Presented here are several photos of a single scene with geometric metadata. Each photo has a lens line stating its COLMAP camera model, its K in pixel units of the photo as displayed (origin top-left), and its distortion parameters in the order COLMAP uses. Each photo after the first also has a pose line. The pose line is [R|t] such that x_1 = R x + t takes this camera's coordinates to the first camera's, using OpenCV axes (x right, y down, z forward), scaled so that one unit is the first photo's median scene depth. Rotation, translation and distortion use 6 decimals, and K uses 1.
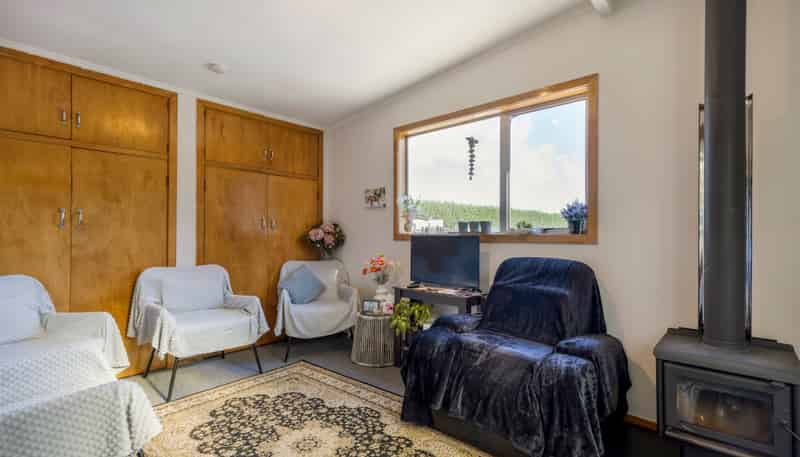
lens RADIAL K [[368.1, 0, 400.3], [0, 368.1, 238.1], [0, 0, 1]] dist [0.001083, -0.000205]
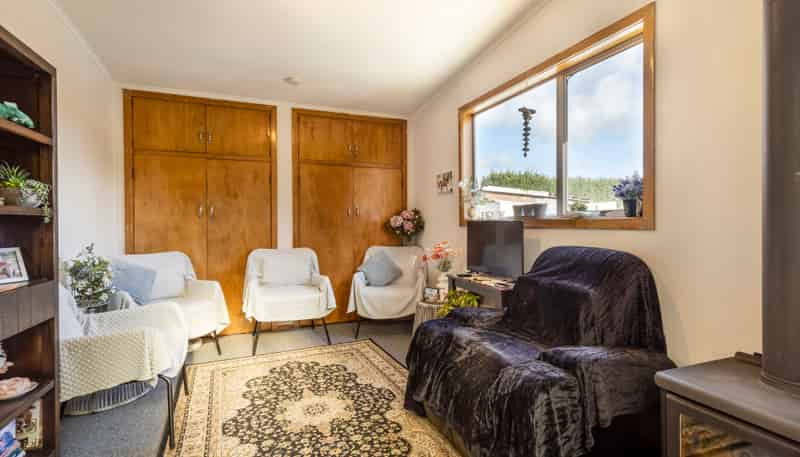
lens RADIAL K [[380.4, 0, 400.0], [0, 380.4, 228.5], [0, 0, 1]] dist [0.001384, 0.000203]
pose [[0.894022, -0.001994, -0.448019, 0.336432], [0.006186, 0.999950, 0.007892, 0.003109], [0.447981, -0.009827, 0.893989, 0.059631]]
